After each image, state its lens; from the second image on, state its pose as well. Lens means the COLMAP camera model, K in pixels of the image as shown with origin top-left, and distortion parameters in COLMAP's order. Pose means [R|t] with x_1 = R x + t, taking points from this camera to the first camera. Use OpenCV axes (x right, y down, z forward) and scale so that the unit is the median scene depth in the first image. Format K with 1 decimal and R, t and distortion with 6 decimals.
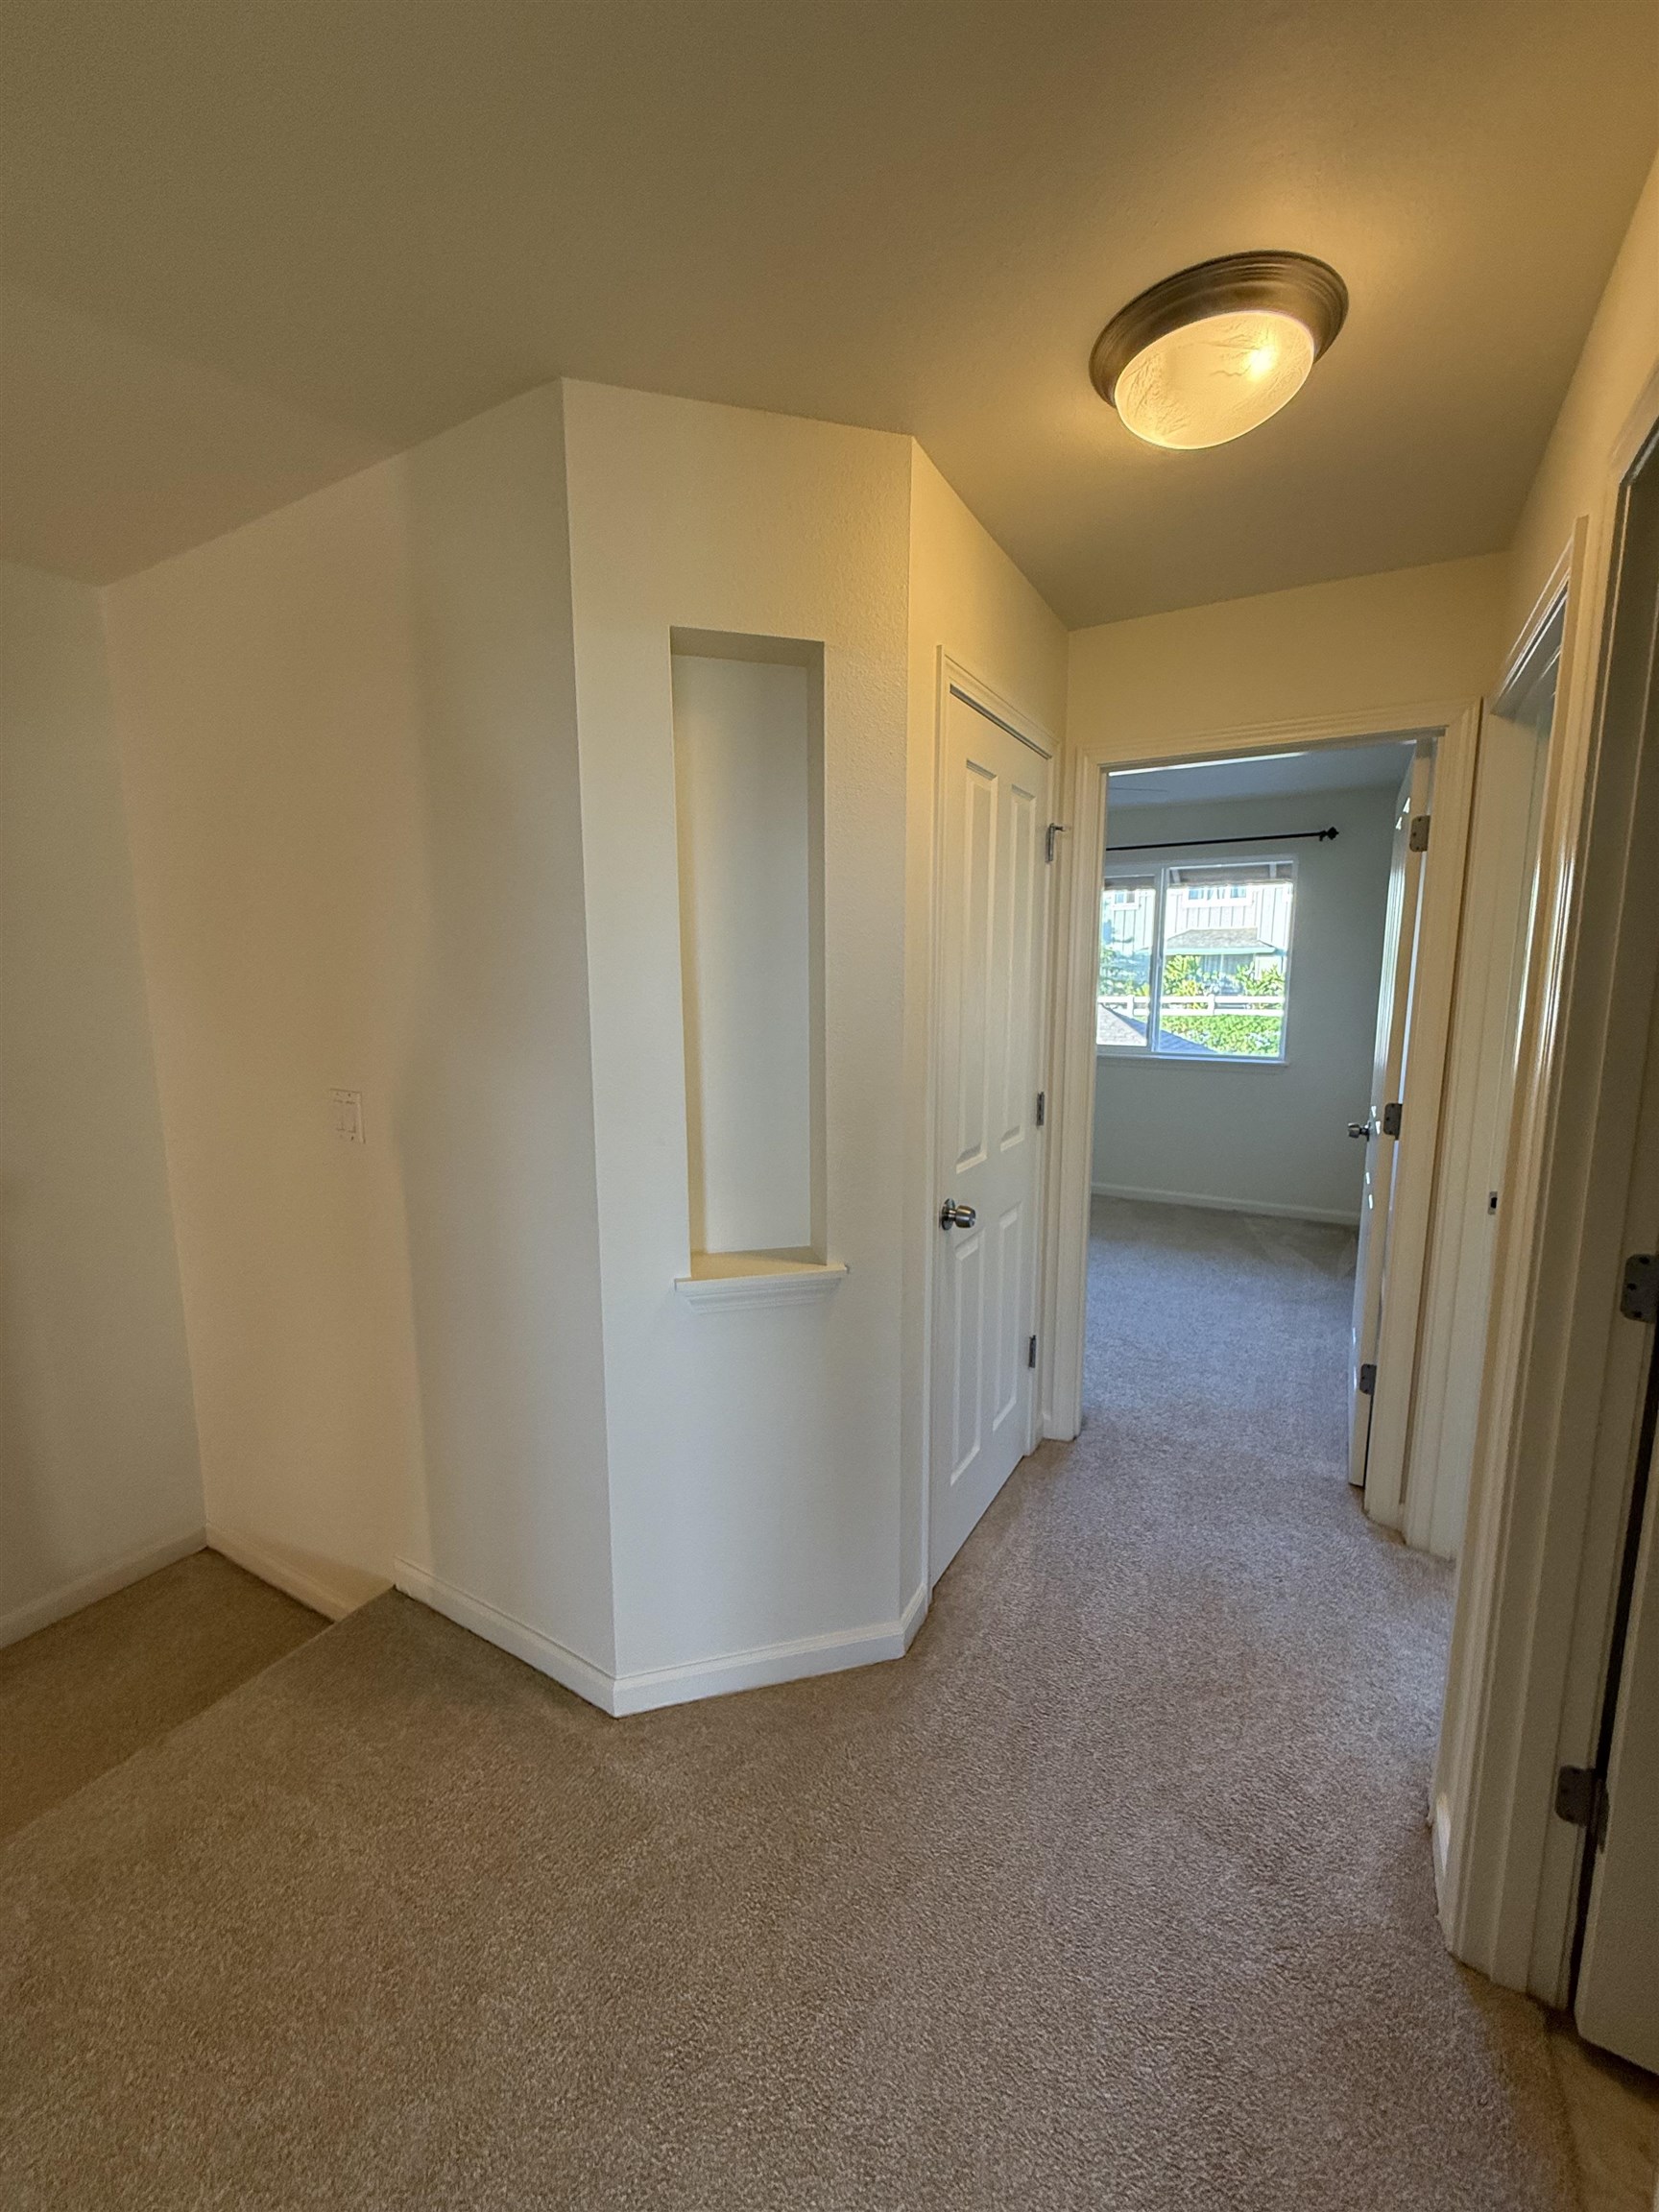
lens RADIAL K [[879.5, 0, 833.0], [0, 879.5, 1101.9], [0, 0, 1]] dist [0.001243, -0.000043]
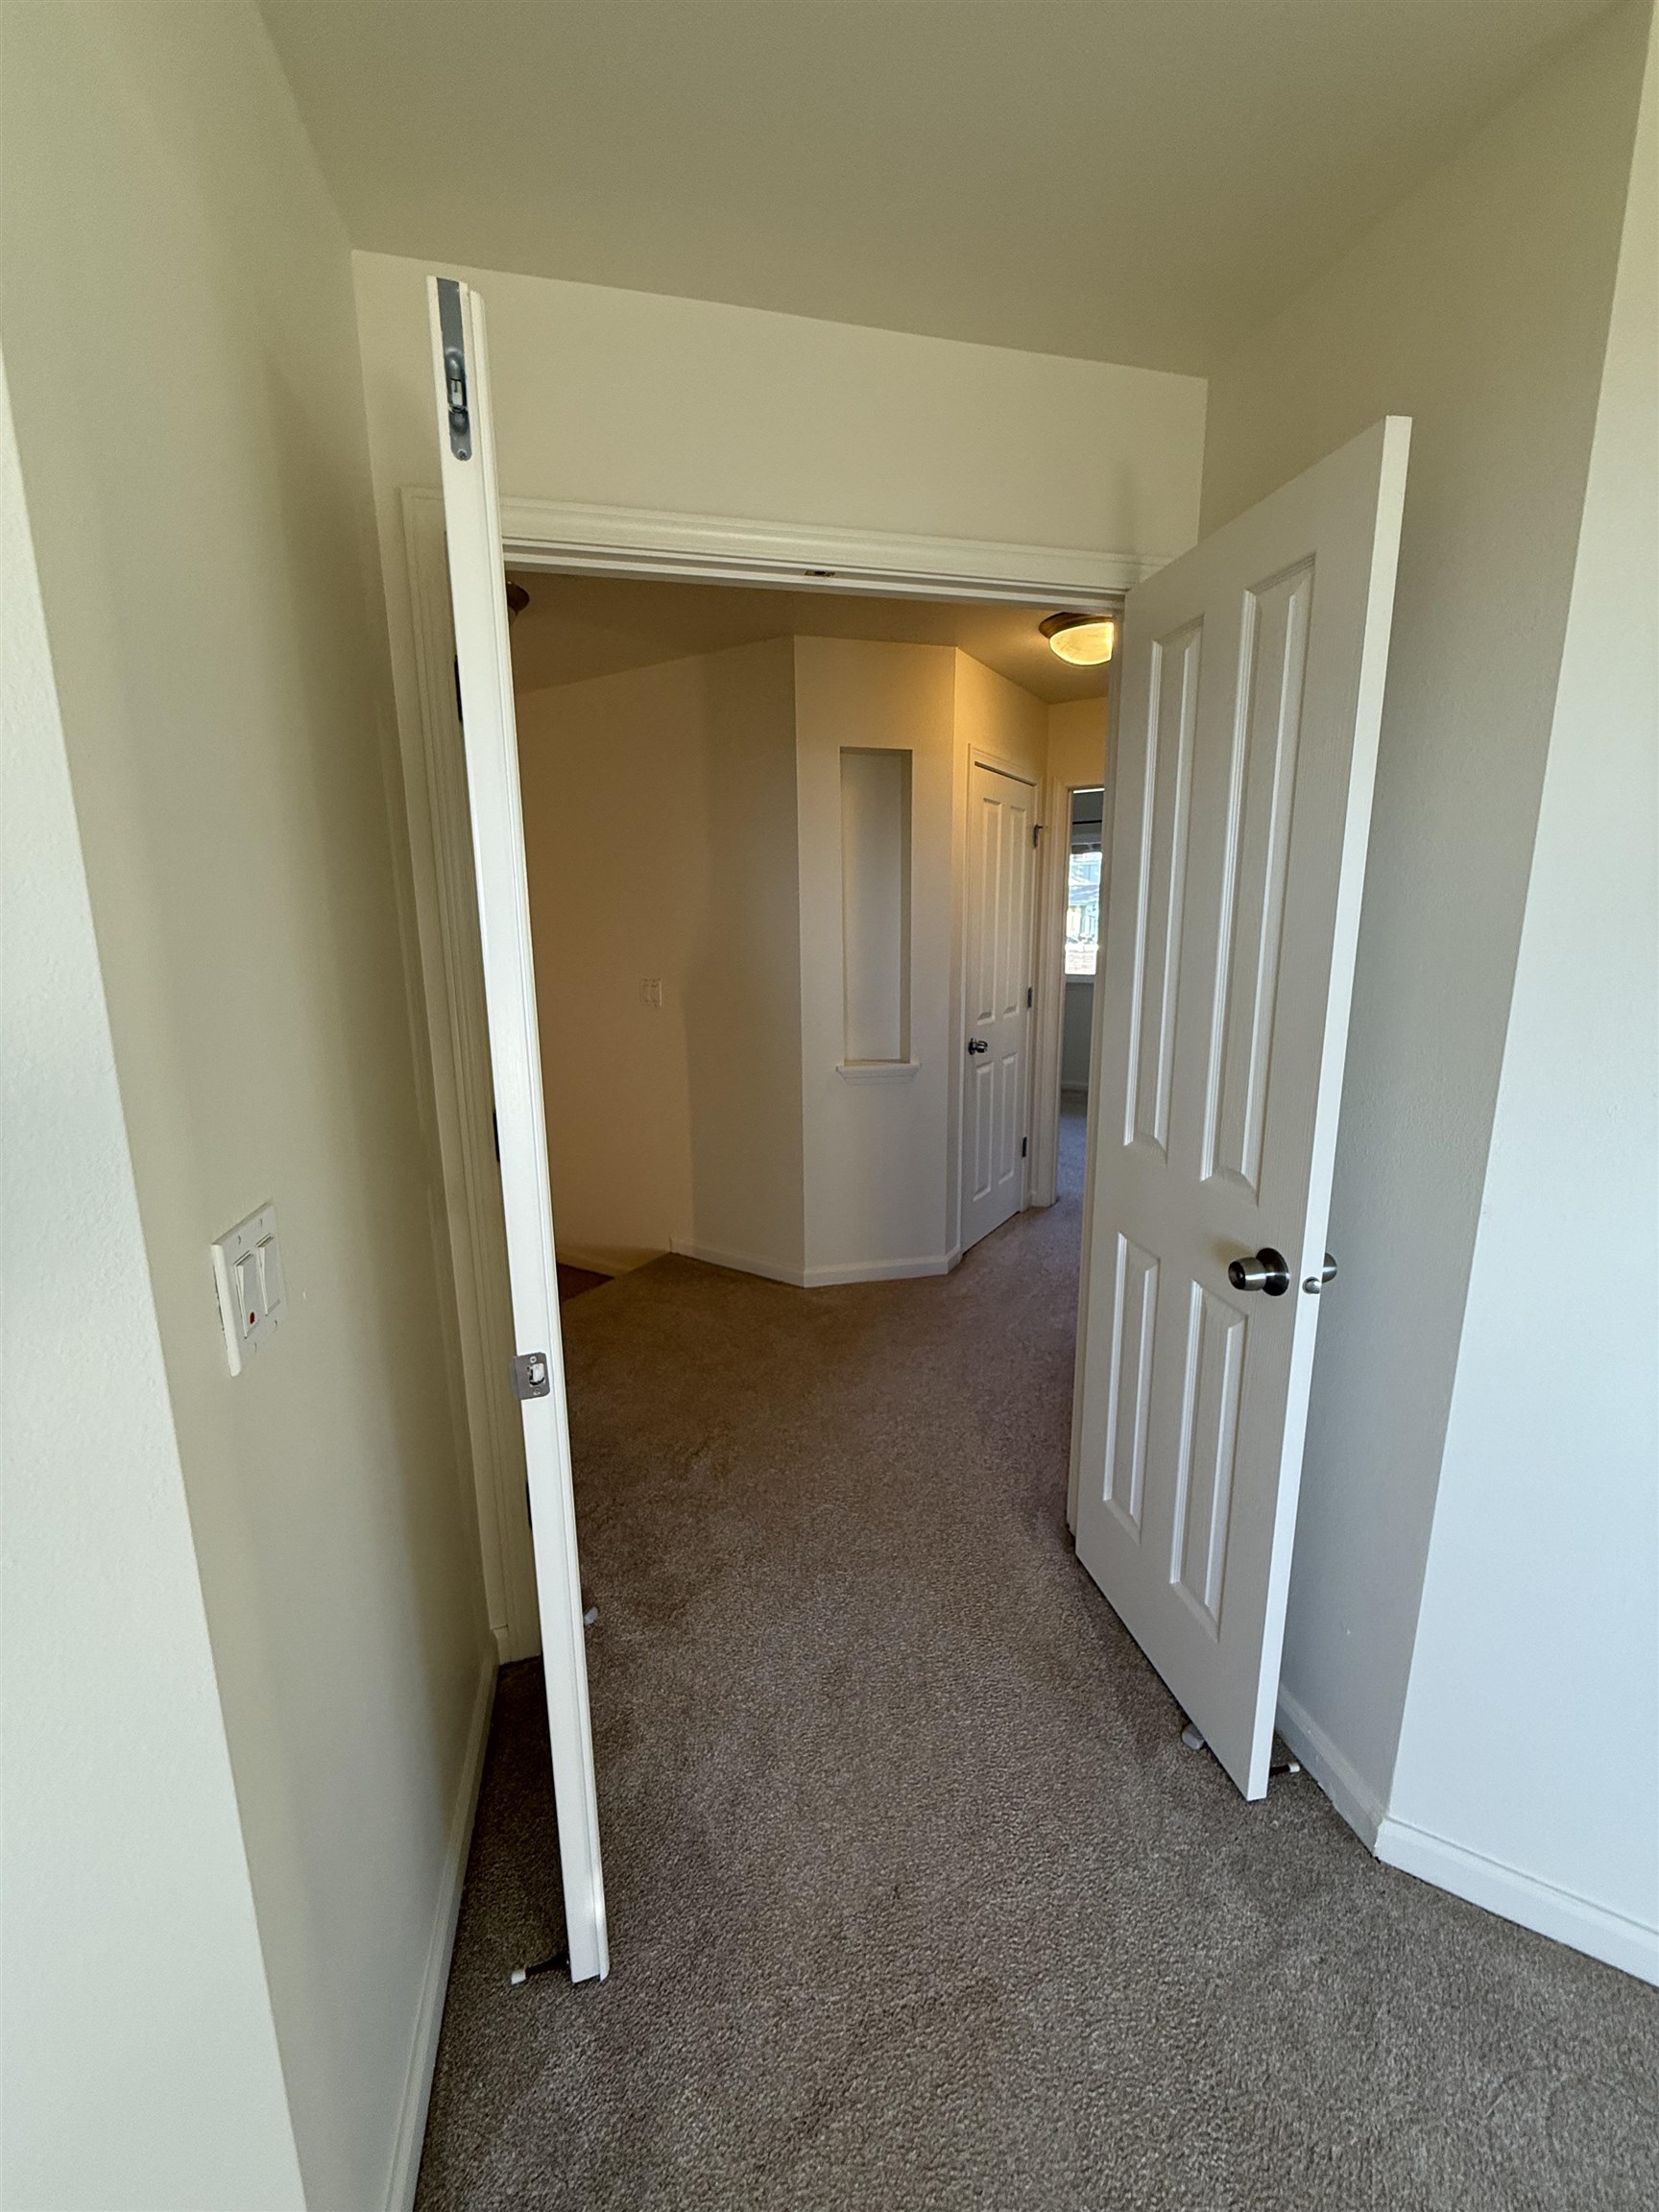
lens RADIAL K [[879.5, 0, 833.0], [0, 879.5, 1101.9], [0, 0, 1]] dist [0.001243, -0.000043]
pose [[0.999436, -0.002095, -0.033521, -0.095343], [0.004008, 0.998361, 0.057090, 0.130302], [0.033346, -0.057192, 0.997806, -0.813750]]
